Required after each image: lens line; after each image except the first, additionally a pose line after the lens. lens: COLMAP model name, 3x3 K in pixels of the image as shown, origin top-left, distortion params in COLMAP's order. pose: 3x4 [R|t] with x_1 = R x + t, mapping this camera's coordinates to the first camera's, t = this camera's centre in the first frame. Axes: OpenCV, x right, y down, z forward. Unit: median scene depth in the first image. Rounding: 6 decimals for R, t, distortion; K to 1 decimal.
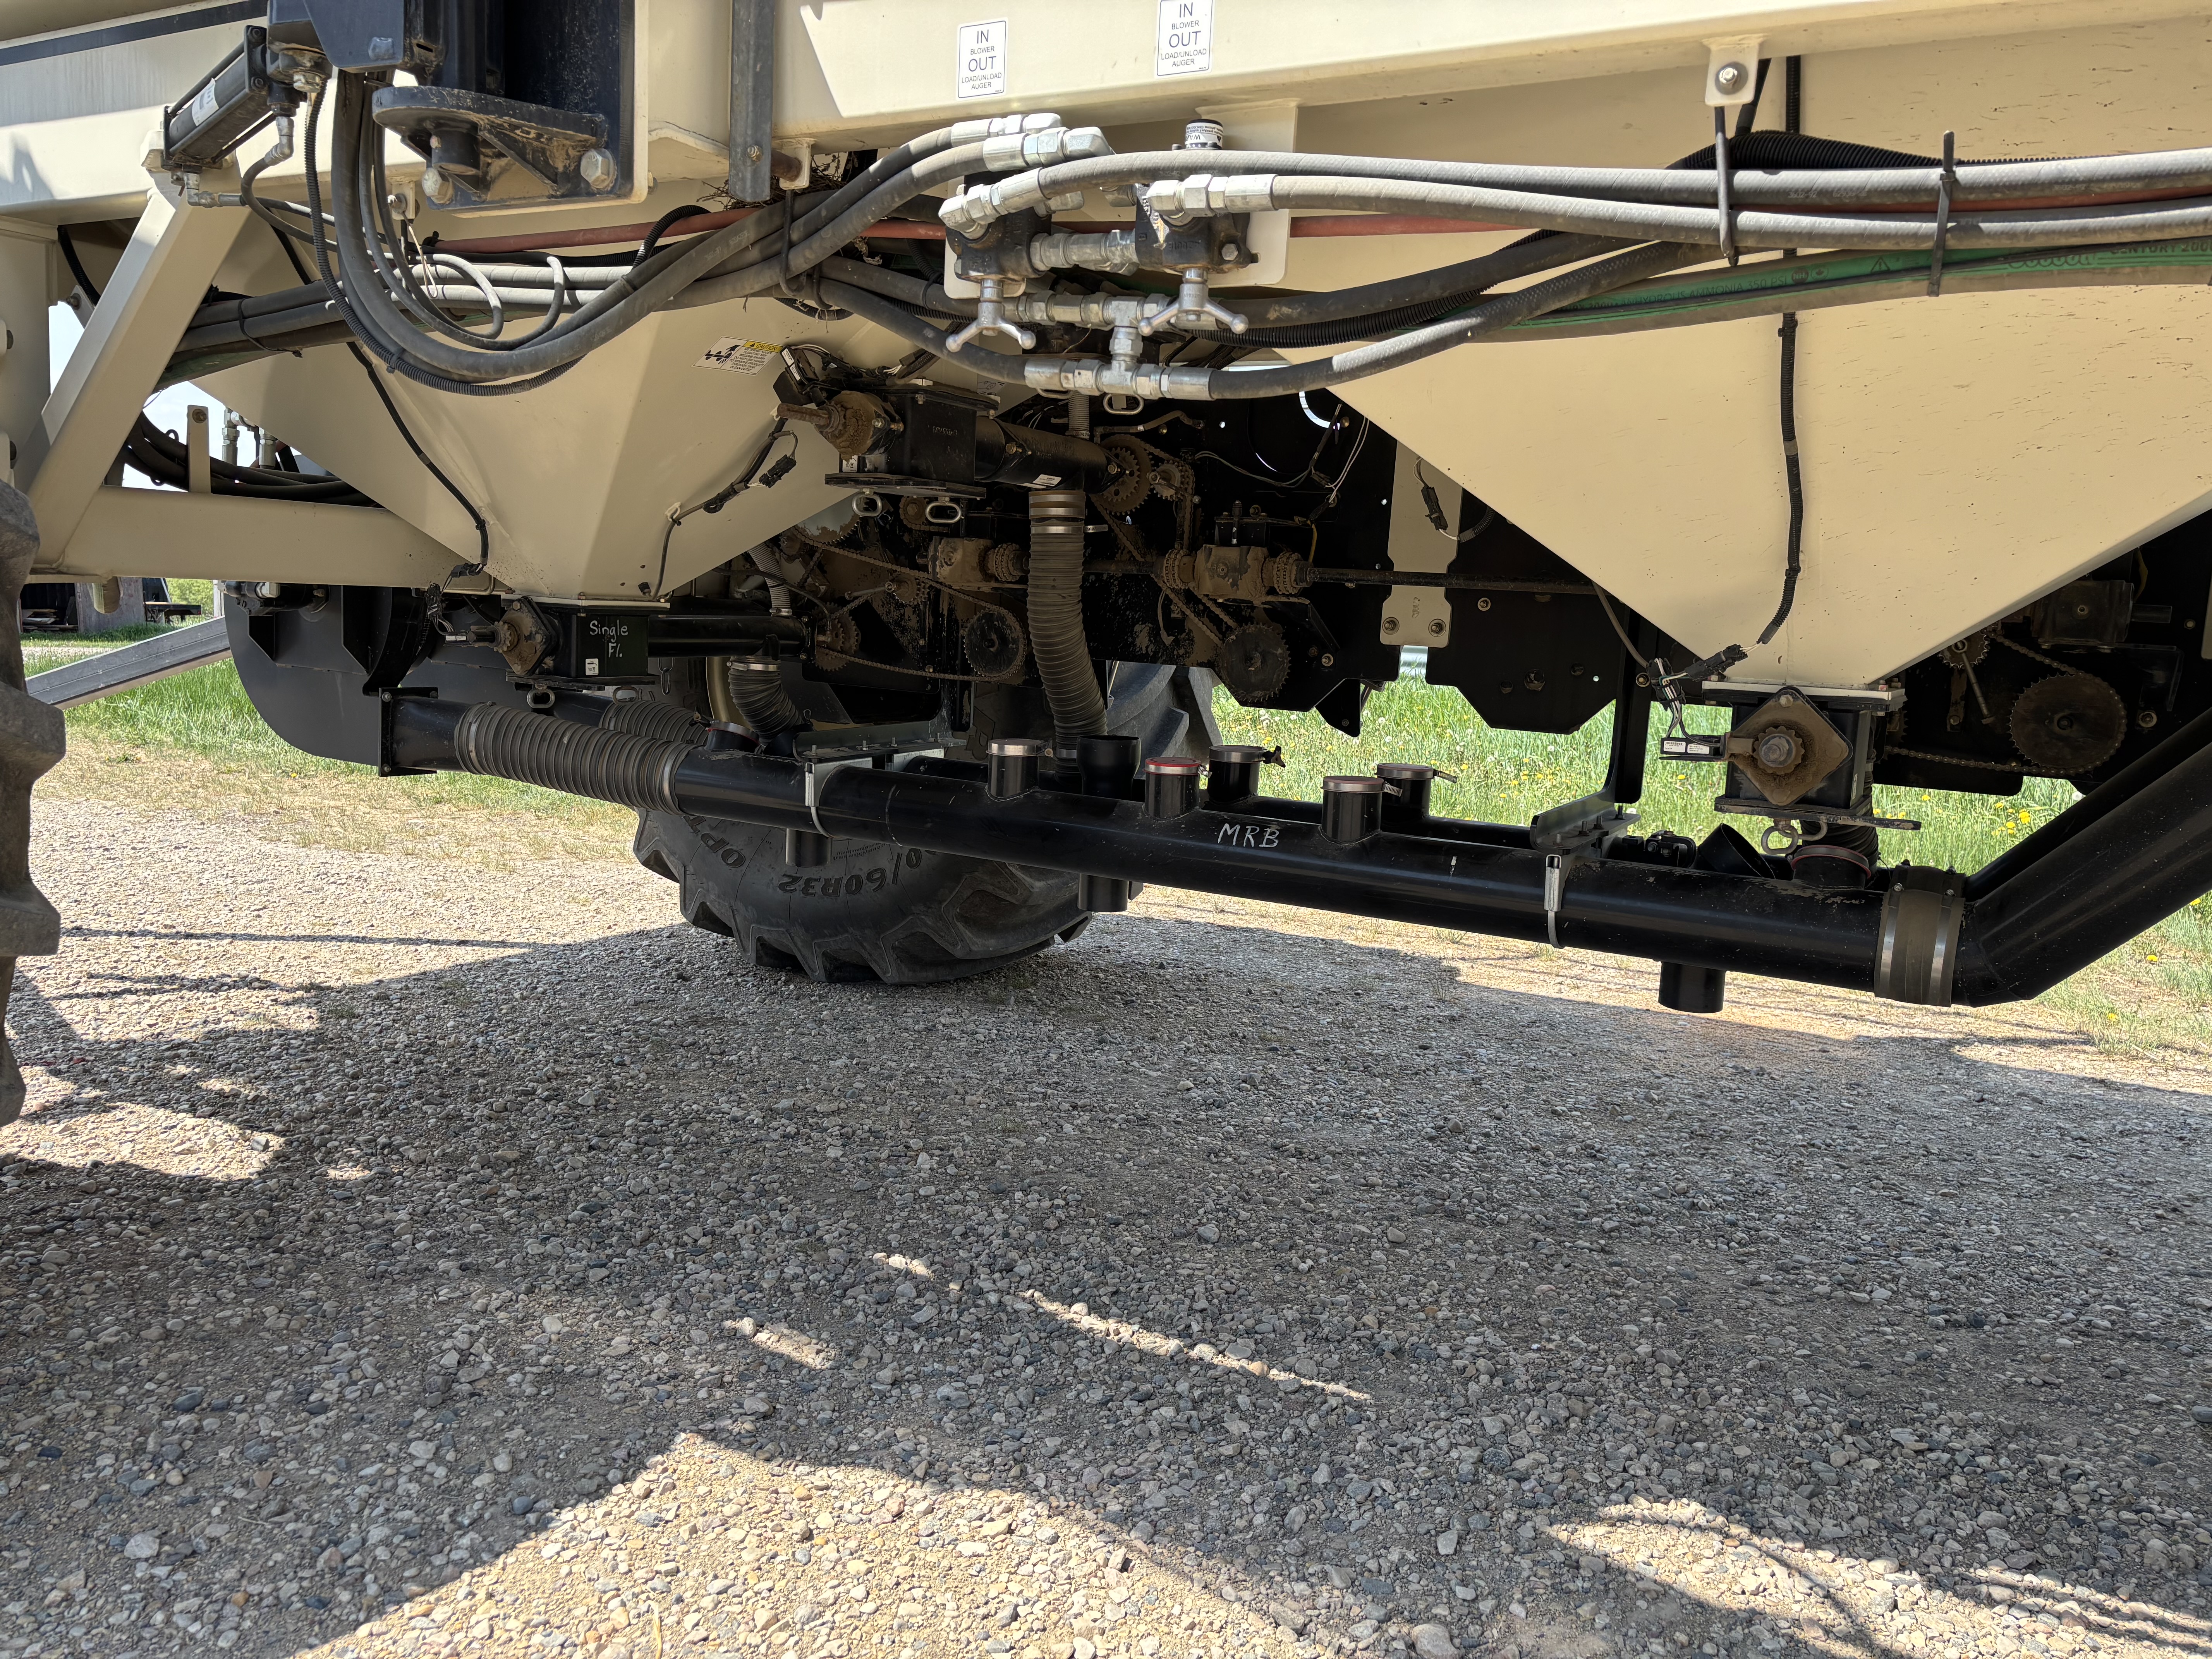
lens RADIAL K [[1682.7, 0, 1106.0], [0, 1682.7, 829.5], [0, 0, 1]] dist [0.017059, -0.002511]
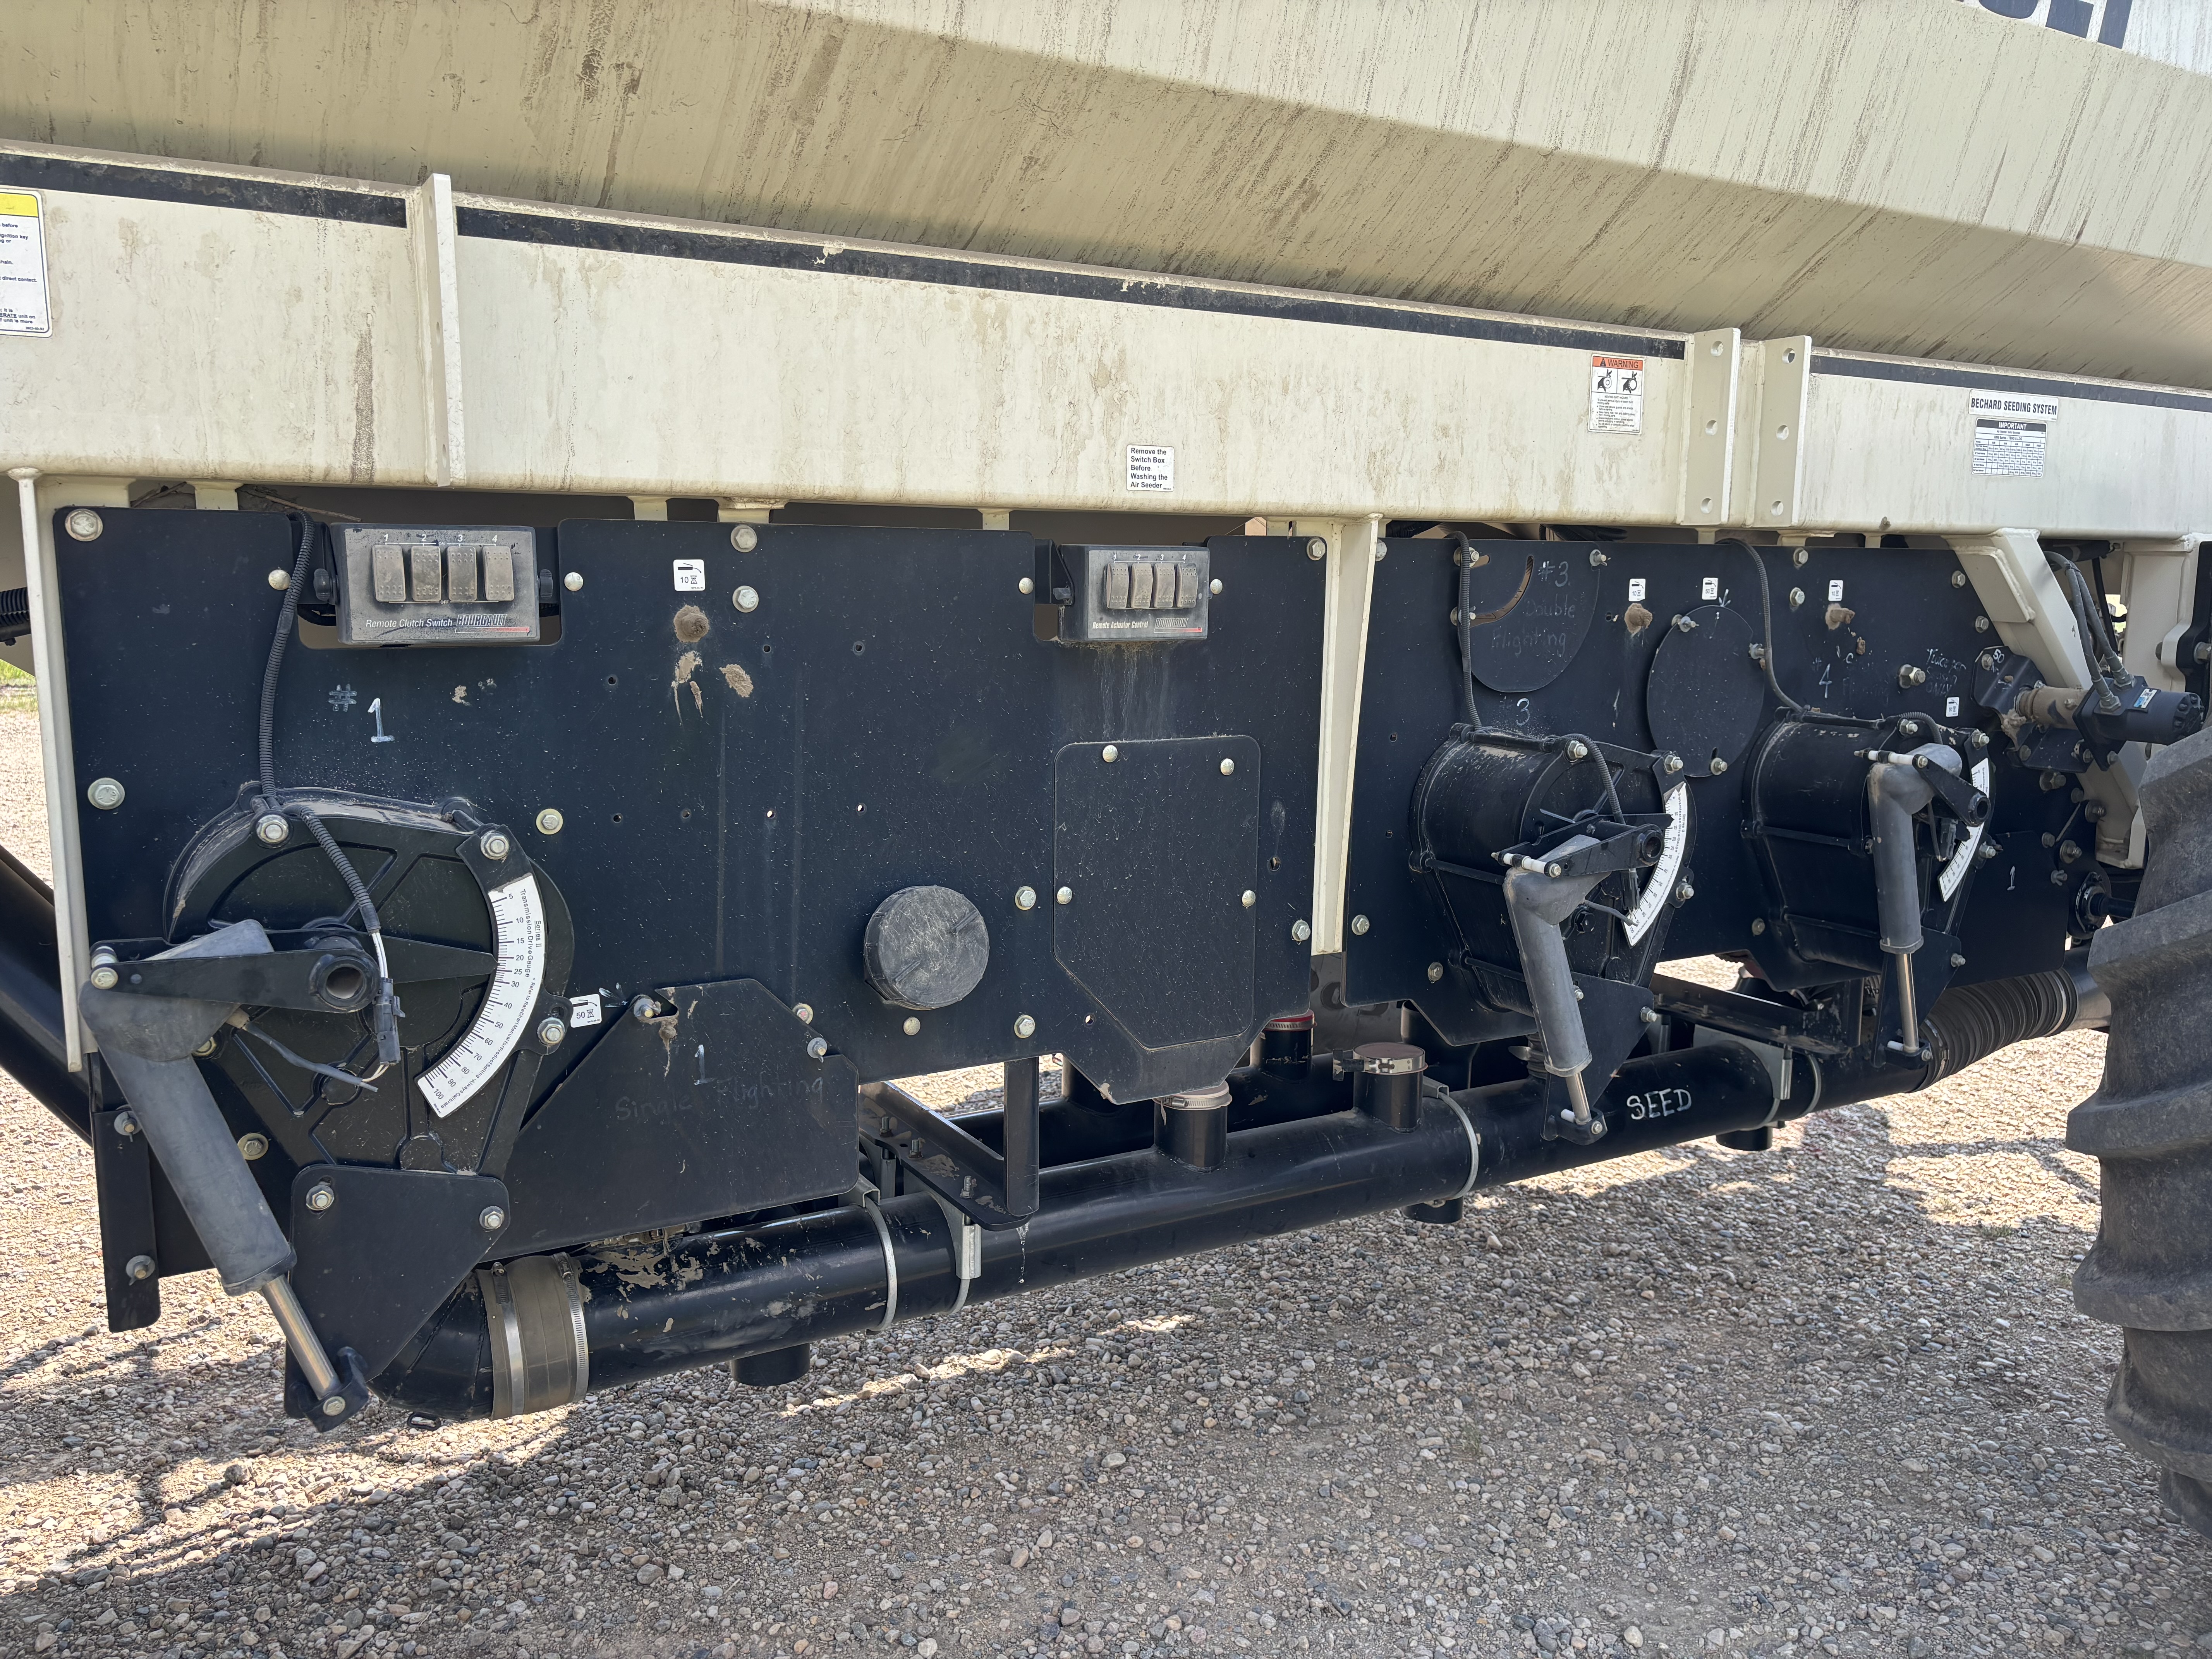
lens RADIAL K [[1682.7, 0, 1106.0], [0, 1682.7, 829.5], [0, 0, 1]] dist [0.017059, -0.002511]
pose [[-0.523380, 0.074563, -0.848831, 0.683058], [-0.156932, 0.970689, 0.182030, -0.233518], [0.837524, 0.228480, -0.496338, 1.096996]]
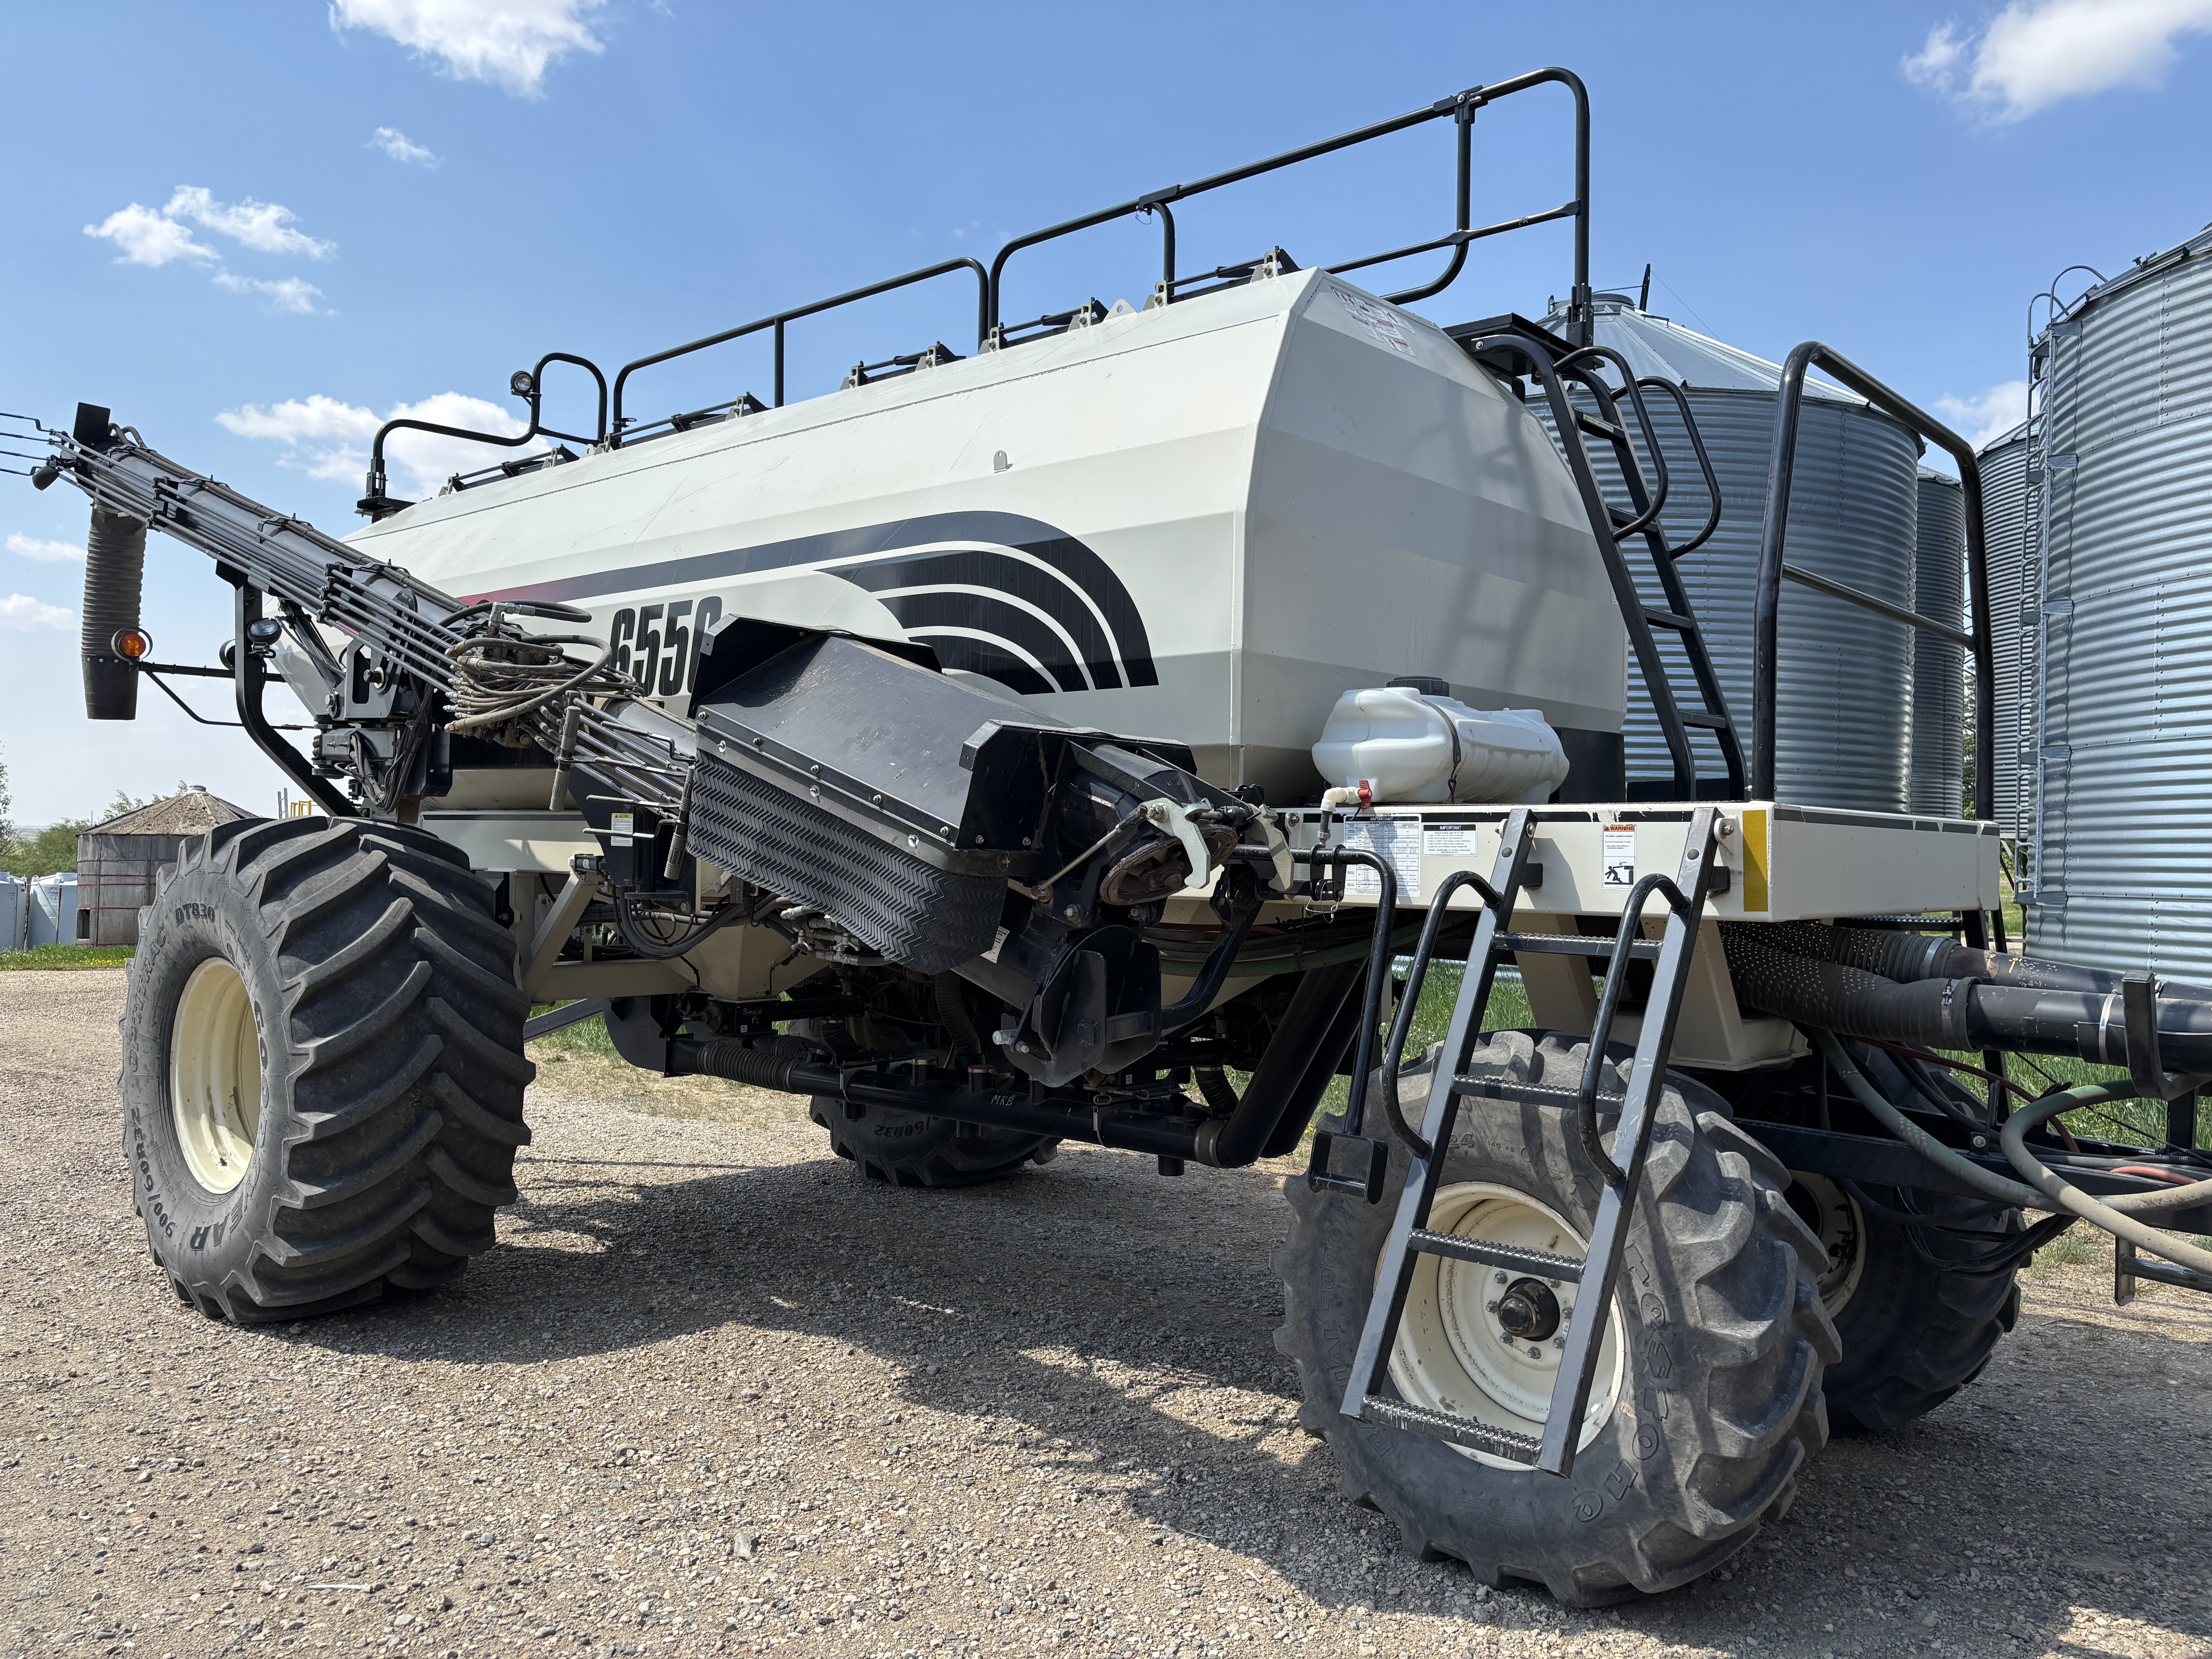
lens RADIAL K [[1682.7, 0, 1106.0], [0, 1682.7, 829.5], [0, 0, 1]] dist [0.017059, -0.002511]
pose [[0.976958, -0.043415, -0.208969, 0.555398], [0.009384, 0.986884, -0.161160, 0.007351], [0.213225, 0.155486, 0.964551, -0.949928]]
